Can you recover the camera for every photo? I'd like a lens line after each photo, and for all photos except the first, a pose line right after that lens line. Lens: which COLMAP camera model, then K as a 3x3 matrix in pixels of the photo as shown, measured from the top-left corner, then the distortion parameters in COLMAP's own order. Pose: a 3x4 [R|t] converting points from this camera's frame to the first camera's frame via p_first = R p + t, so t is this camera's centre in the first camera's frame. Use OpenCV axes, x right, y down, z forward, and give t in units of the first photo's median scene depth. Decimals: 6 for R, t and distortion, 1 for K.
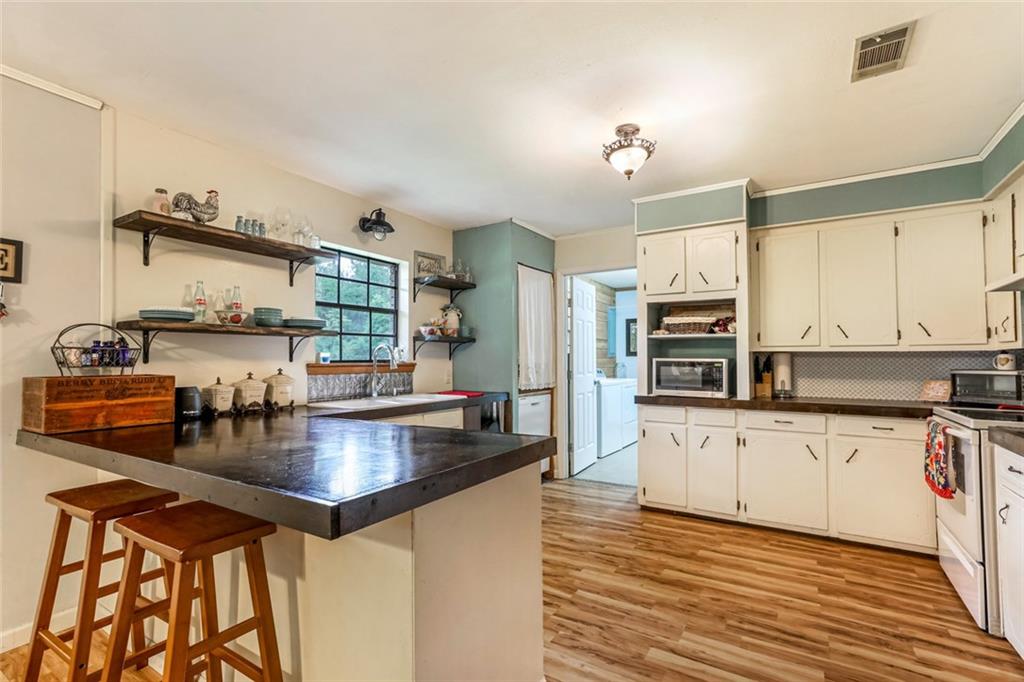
lens RADIAL K [[469.3, 0, 509.5], [0, 469.3, 355.8], [0, 0, 1]] dist [-0.001318, 0.000558]
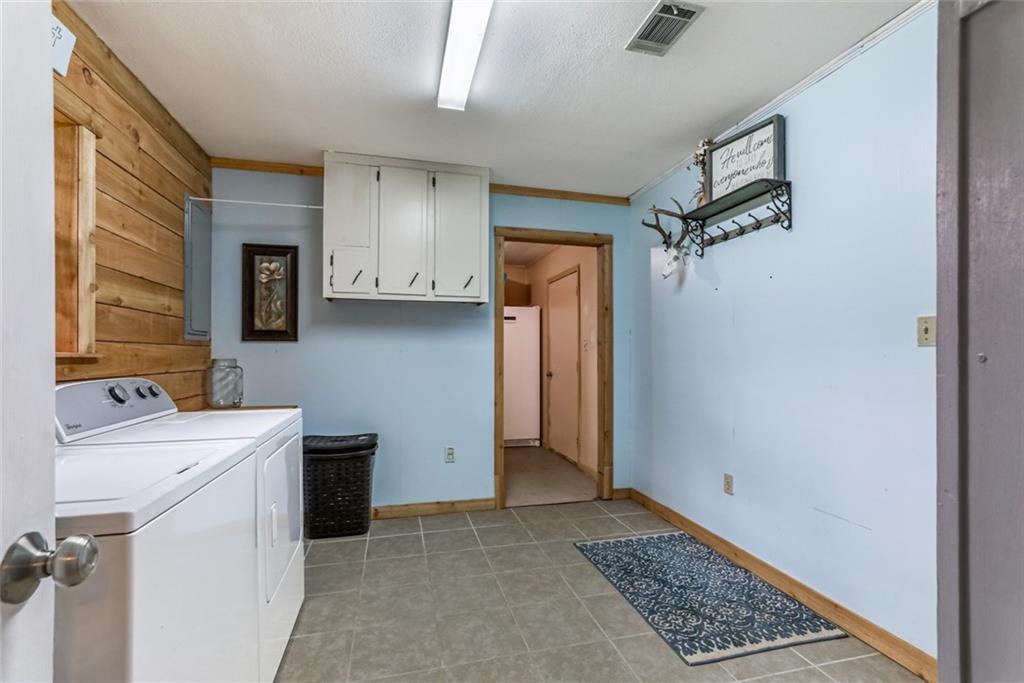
lens RADIAL K [[469.3, 0, 509.5], [0, 469.3, 356.3], [0, 0, 1]] dist [-0.001318, 0.000558]
pose [[0.687857, 0.007605, 0.725807, 0.278375], [-0.012731, 0.999918, 0.001588, 0.022558], [-0.725735, -0.010332, 0.687897, 1.327161]]
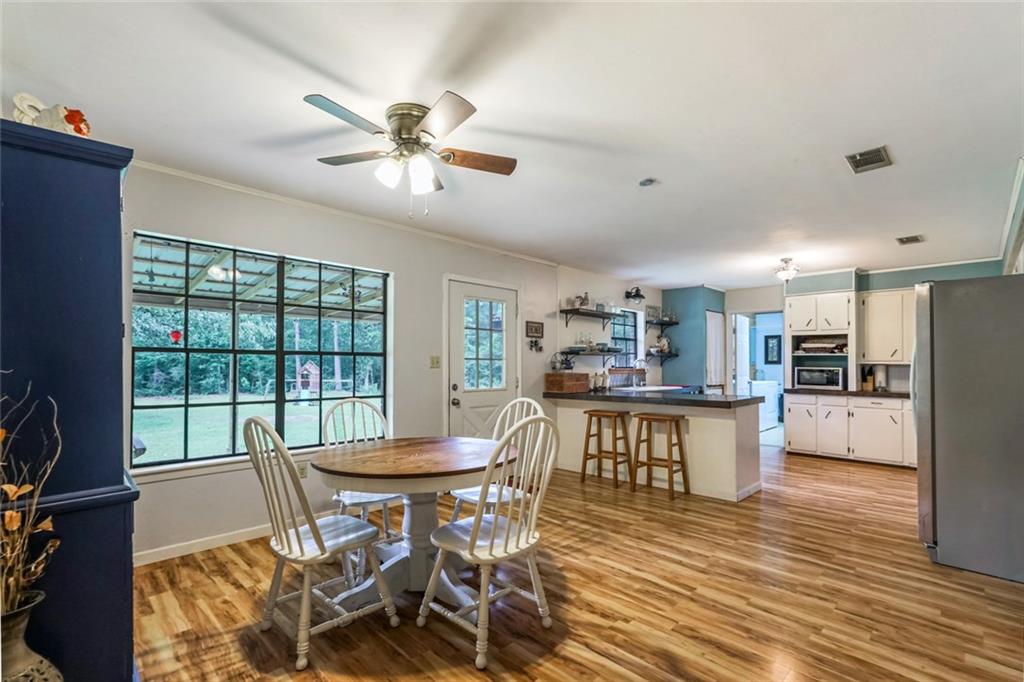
lens RADIAL K [[460.0, 0, 518.9], [0, 460.0, 360.5], [0, 0, 1]] dist [-0.000169, 0.000657]
pose [[0.977778, 0.005056, -0.209583, -0.346356], [-0.005112, 0.999987, 0.000276, -0.014819], [0.209582, 0.000801, 0.977791, -0.902729]]
